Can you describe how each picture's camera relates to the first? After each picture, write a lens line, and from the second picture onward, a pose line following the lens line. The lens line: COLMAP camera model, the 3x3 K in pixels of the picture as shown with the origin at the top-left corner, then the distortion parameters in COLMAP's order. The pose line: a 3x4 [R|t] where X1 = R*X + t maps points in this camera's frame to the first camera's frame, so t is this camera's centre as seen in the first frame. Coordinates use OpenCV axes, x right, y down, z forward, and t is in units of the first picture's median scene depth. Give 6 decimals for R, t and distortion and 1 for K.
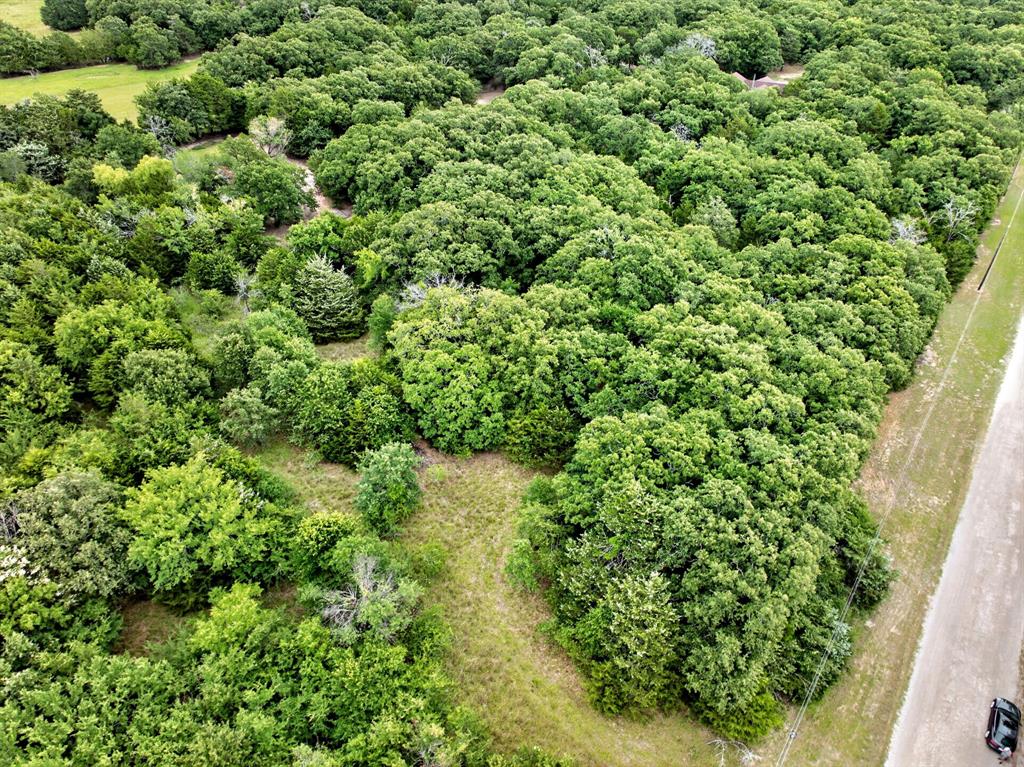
lens RADIAL K [[705.6, 0, 515.2], [0, 705.6, 376.7], [0, 0, 1]] dist [0.005311, -0.005882]
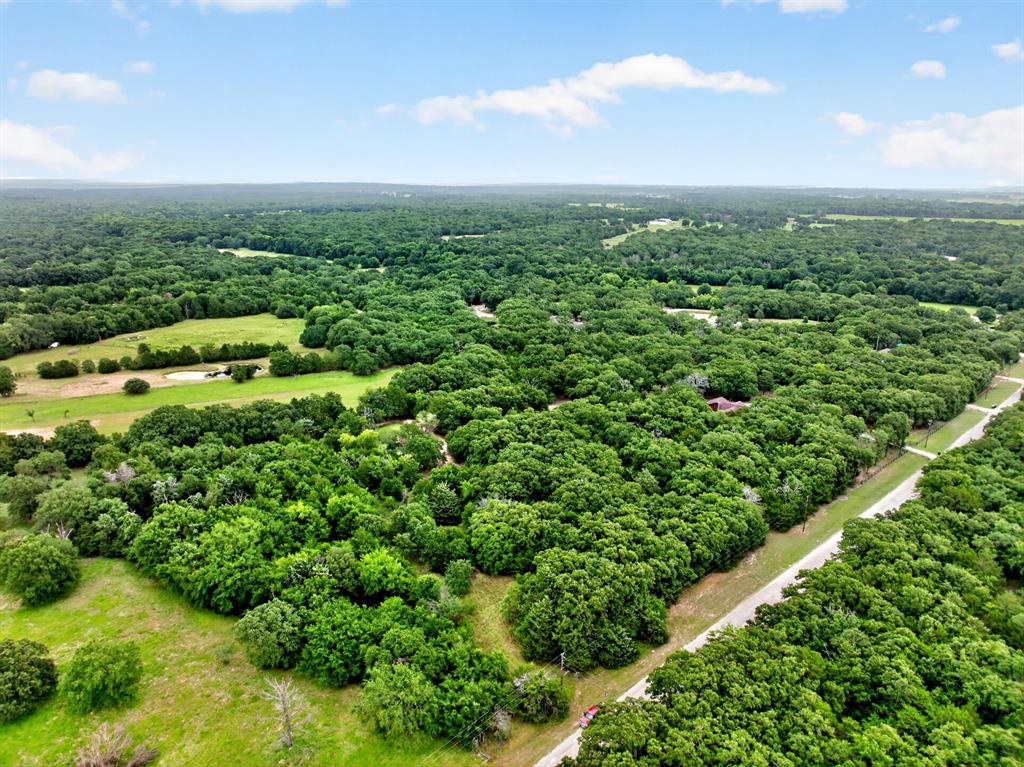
lens RADIAL K [[705.6, 0, 515.2], [0, 705.6, 376.7], [0, 0, 1]] dist [0.005311, -0.005882]
pose [[0.982873, 0.046033, -0.178440, 0.232151], [-0.108949, 0.926105, -0.361193, 0.217459], [0.148628, 0.374448, 0.915259, -0.802245]]
